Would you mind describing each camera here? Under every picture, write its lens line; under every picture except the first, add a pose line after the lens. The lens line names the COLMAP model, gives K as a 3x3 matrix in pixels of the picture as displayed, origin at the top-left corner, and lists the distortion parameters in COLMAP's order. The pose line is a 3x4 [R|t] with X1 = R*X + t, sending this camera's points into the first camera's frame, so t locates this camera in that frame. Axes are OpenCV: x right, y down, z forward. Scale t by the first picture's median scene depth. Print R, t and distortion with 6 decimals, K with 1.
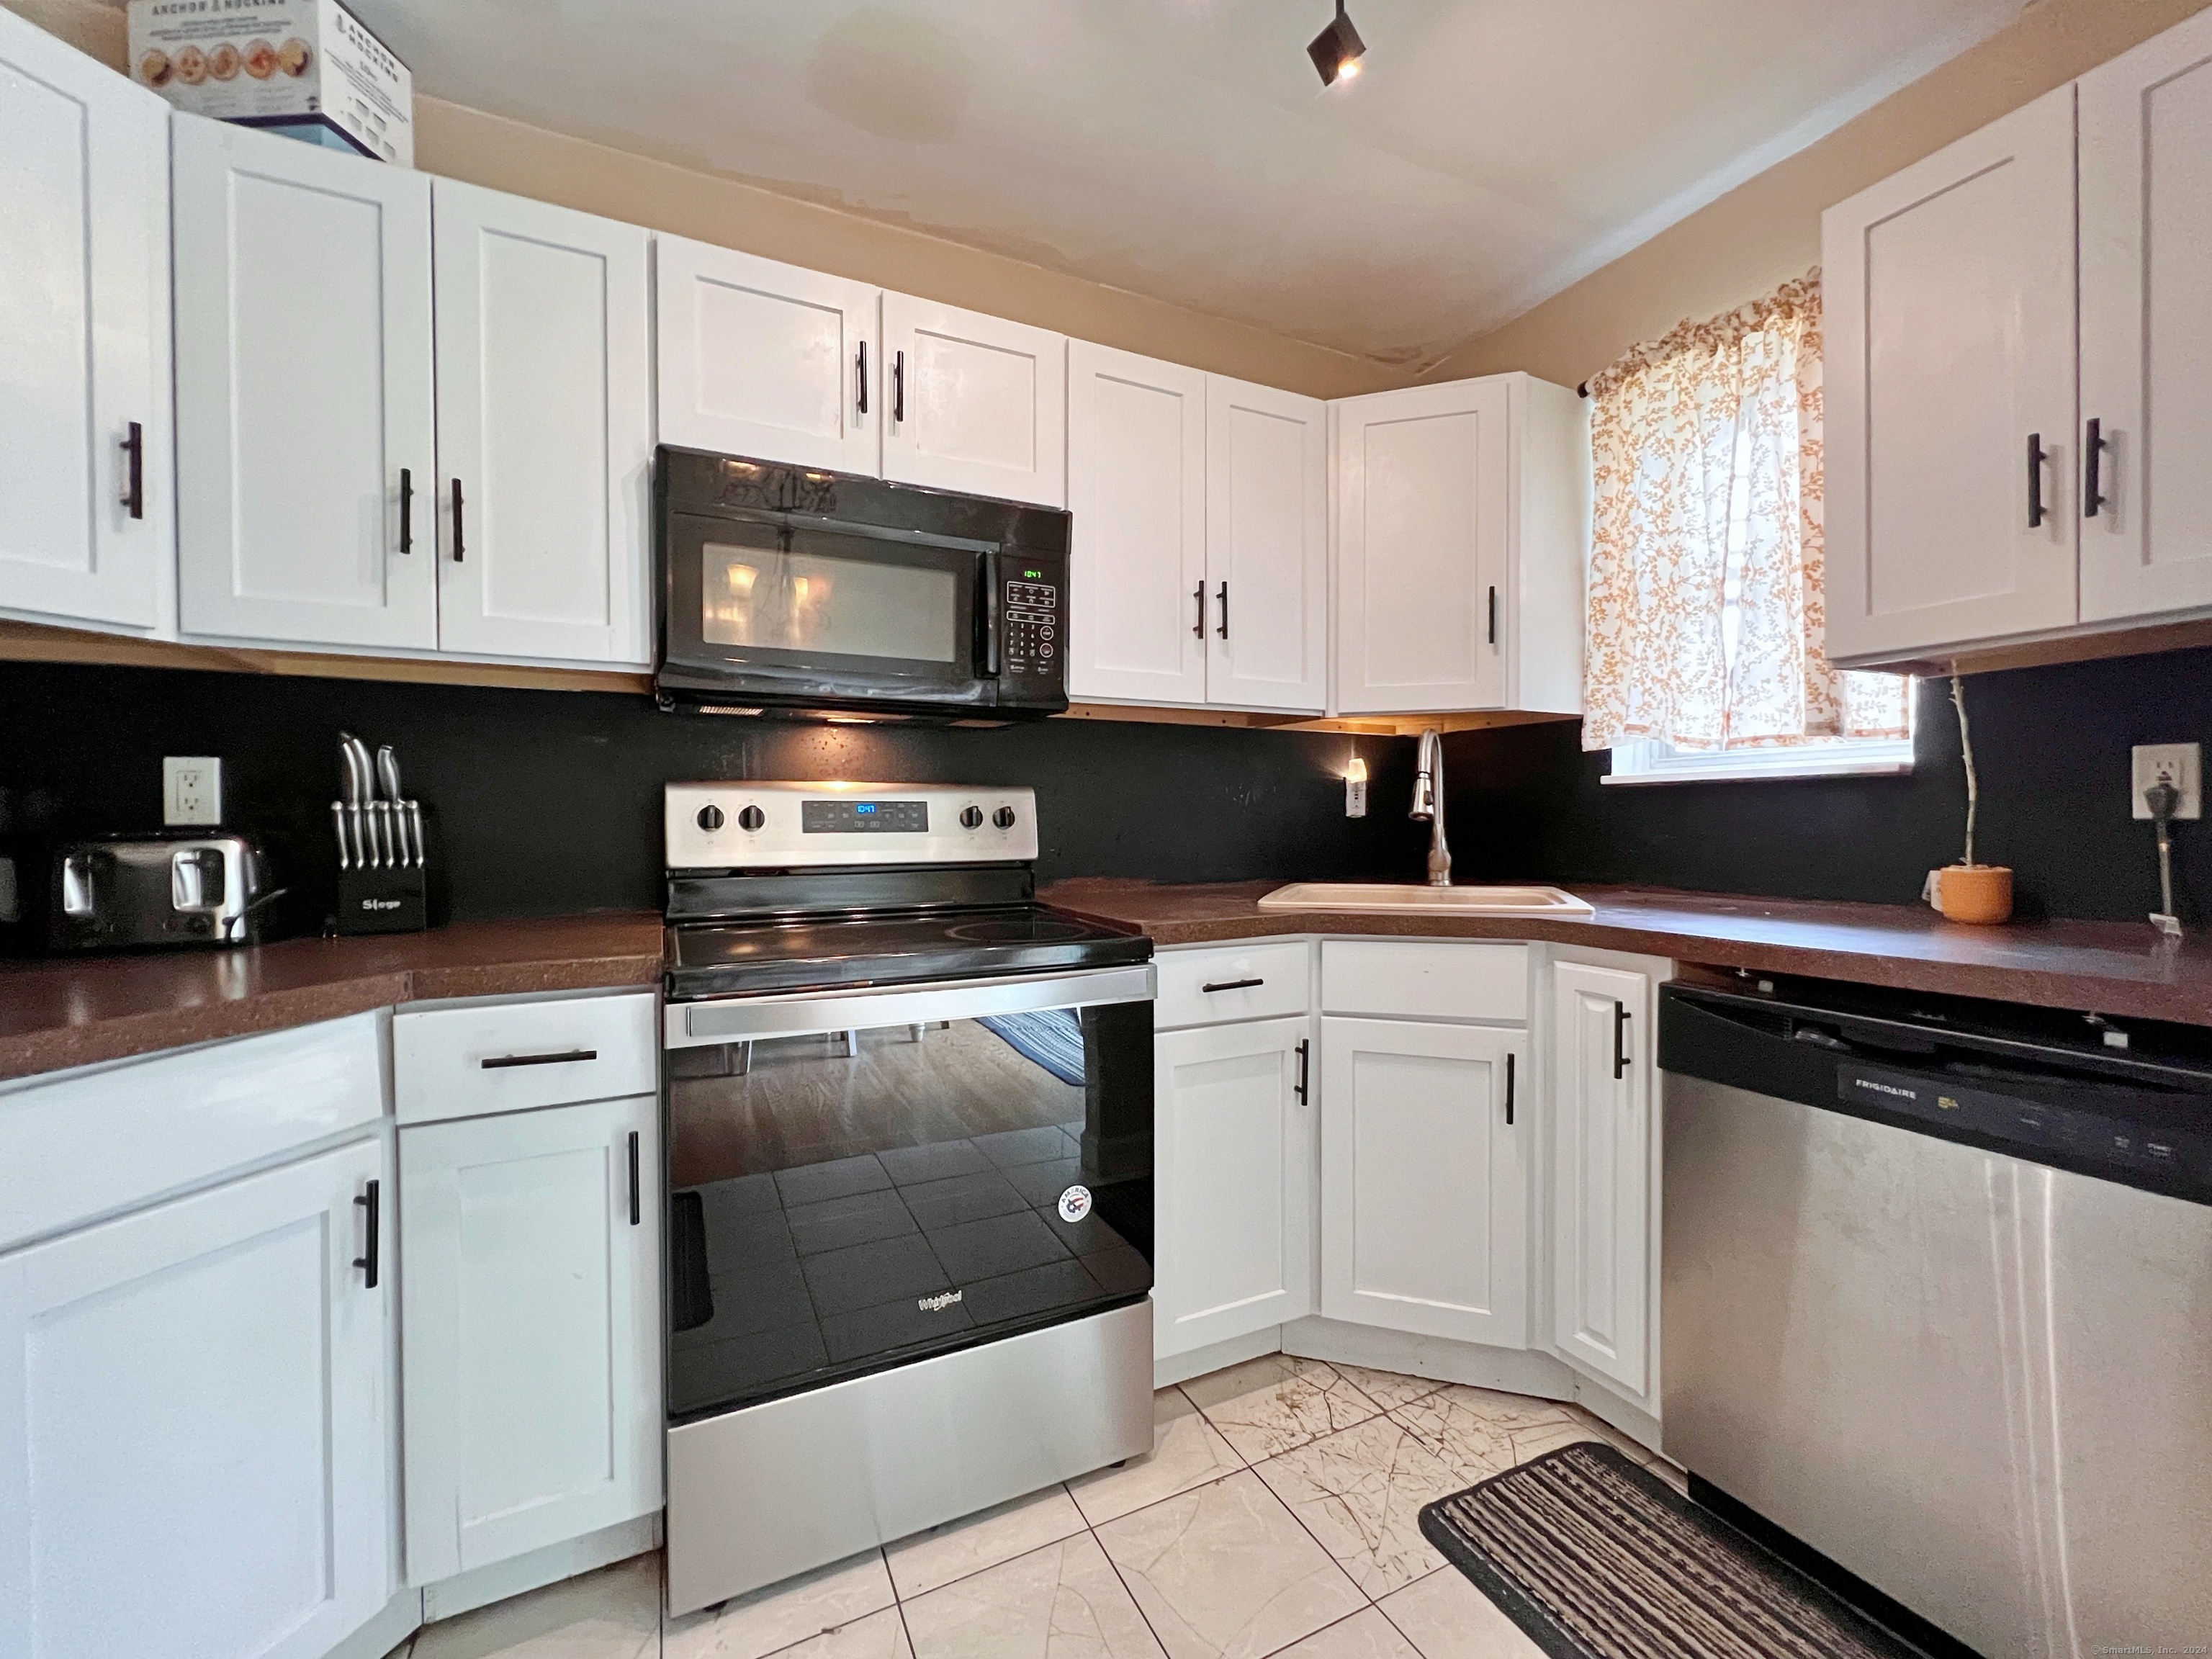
lens RADIAL K [[957.0, 0, 1106.0], [0, 957.0, 829.5], [0, 0, 1]] dist [-0.000626, 0.000313]
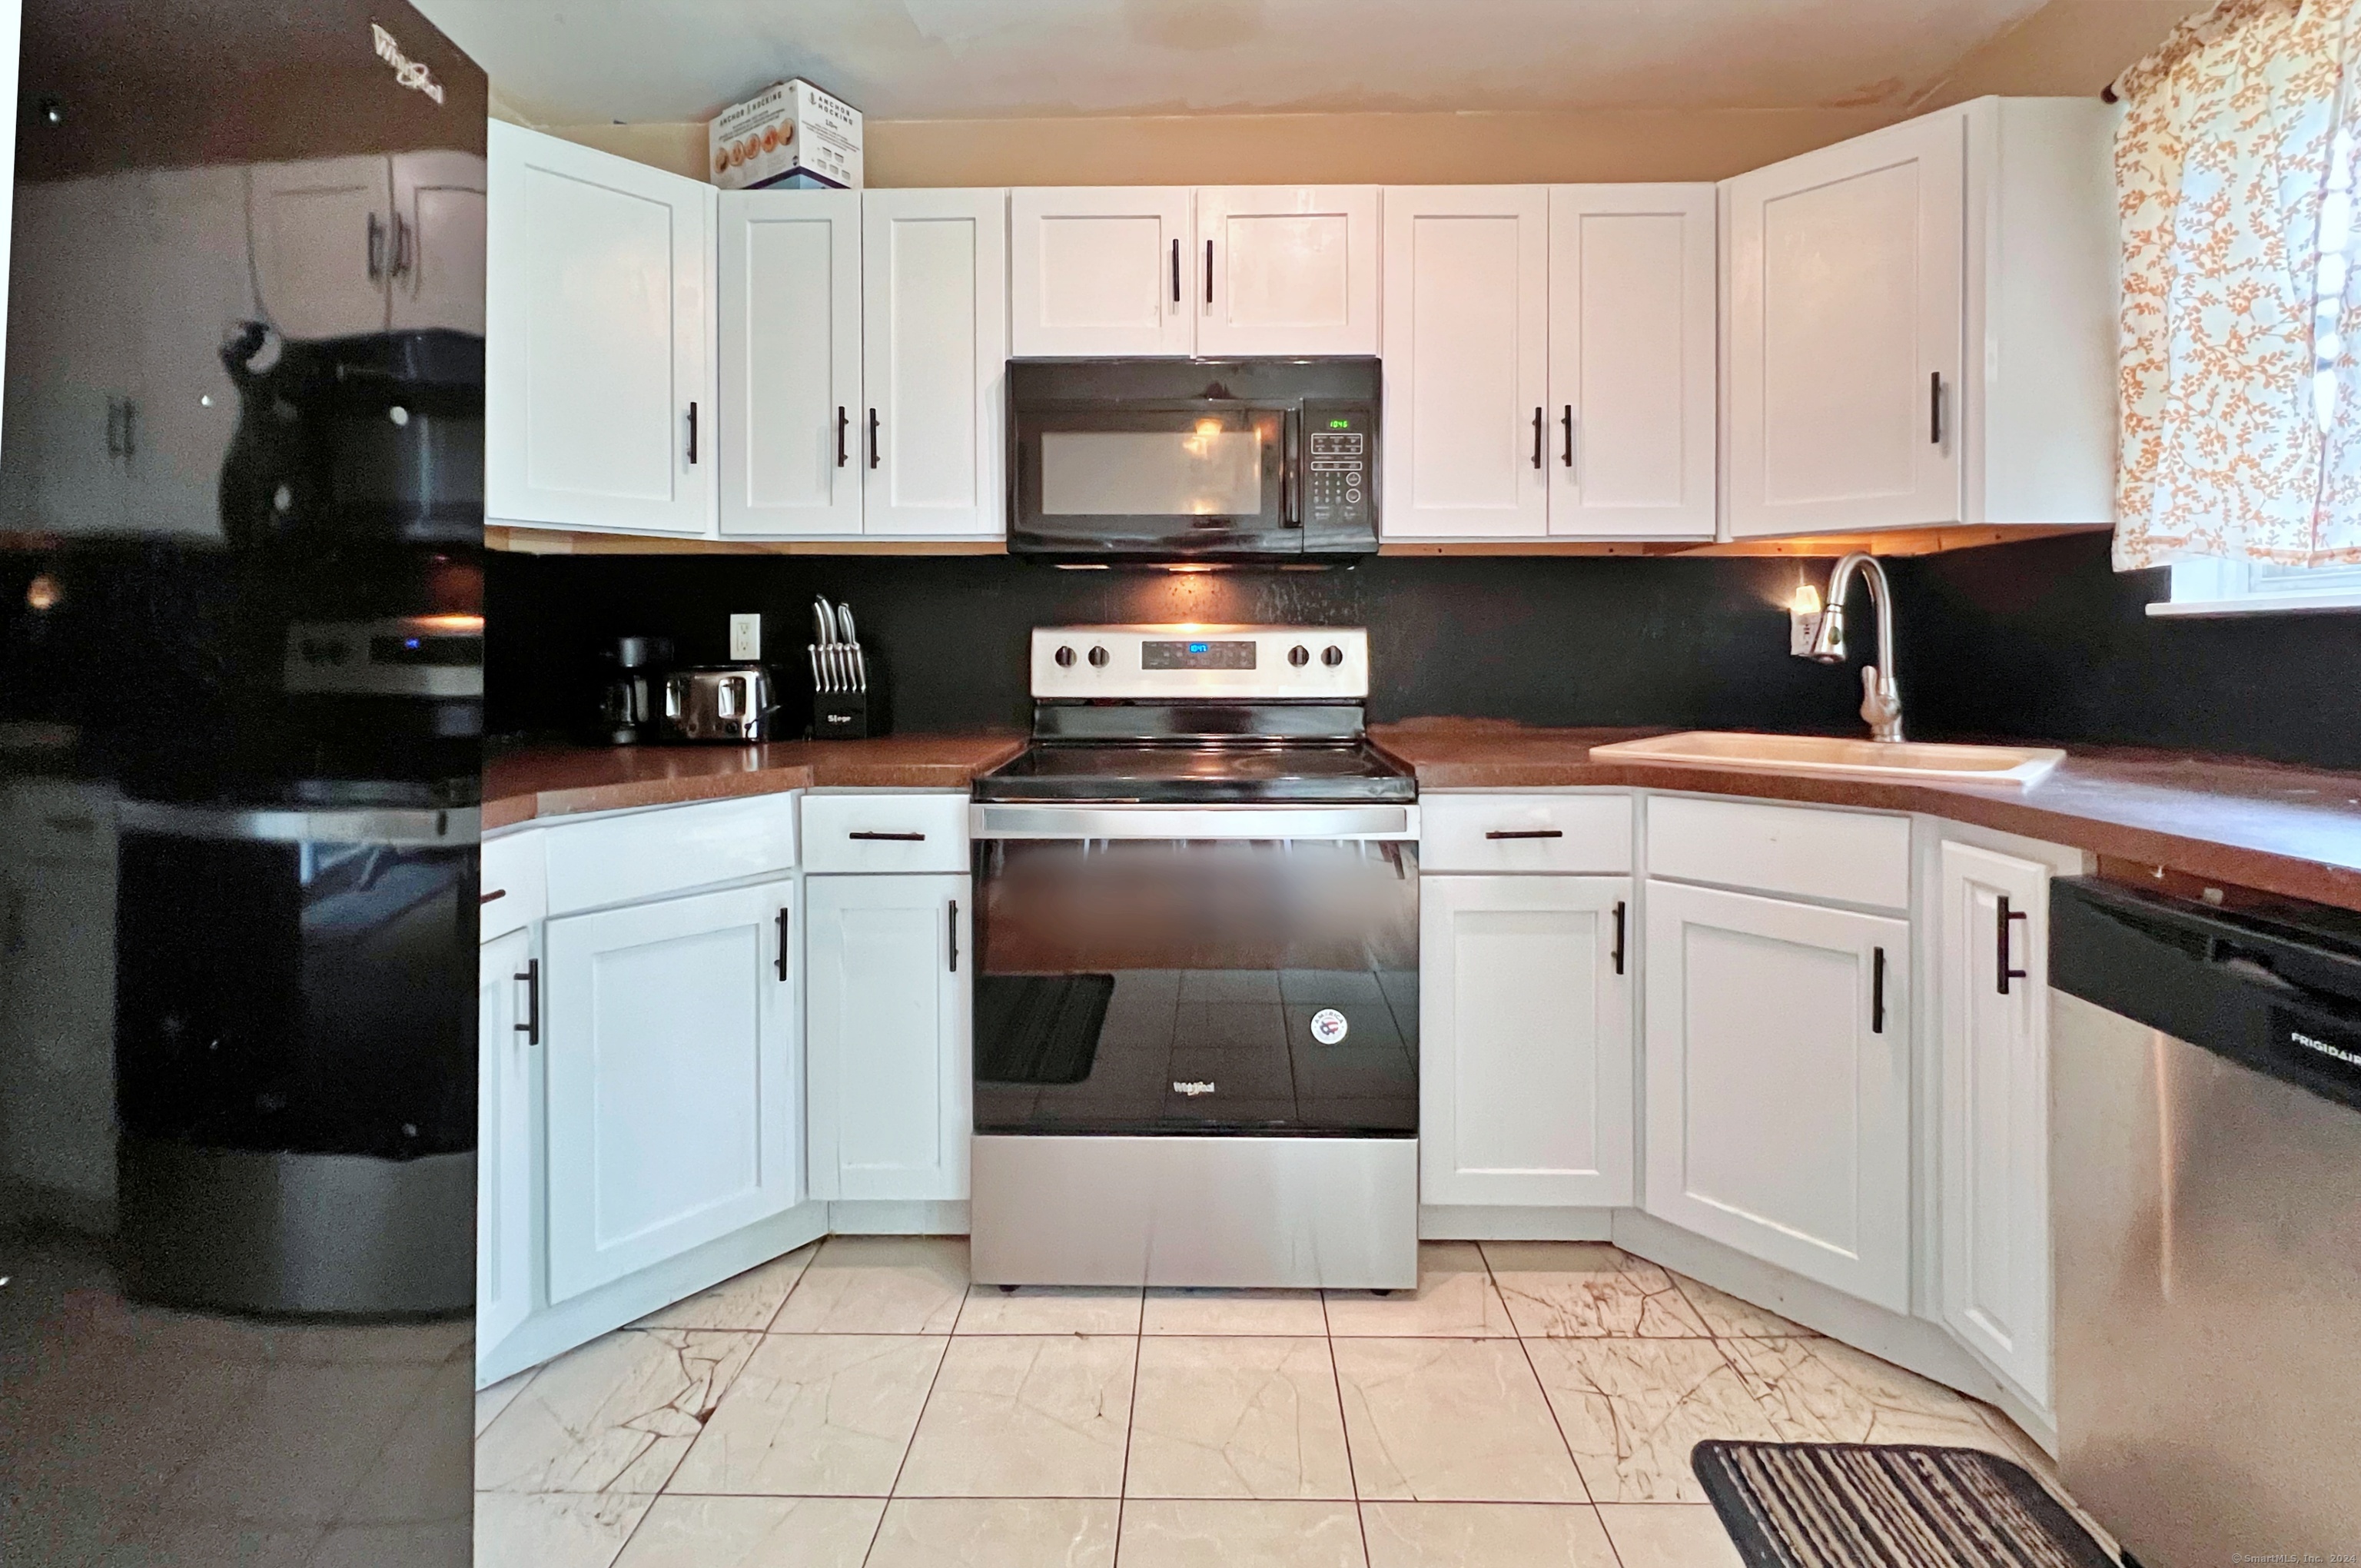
lens RADIAL K [[988.9, 0, 1170.1], [0, 988.9, 652.7], [0, 0, 1]] dist [-0.000415, -0.000159]
pose [[0.887292, 0.005008, -0.461180, 0.268213], [-0.008121, 0.999956, -0.004766, -0.011244], [0.461136, 0.007974, 0.887294, -0.041081]]
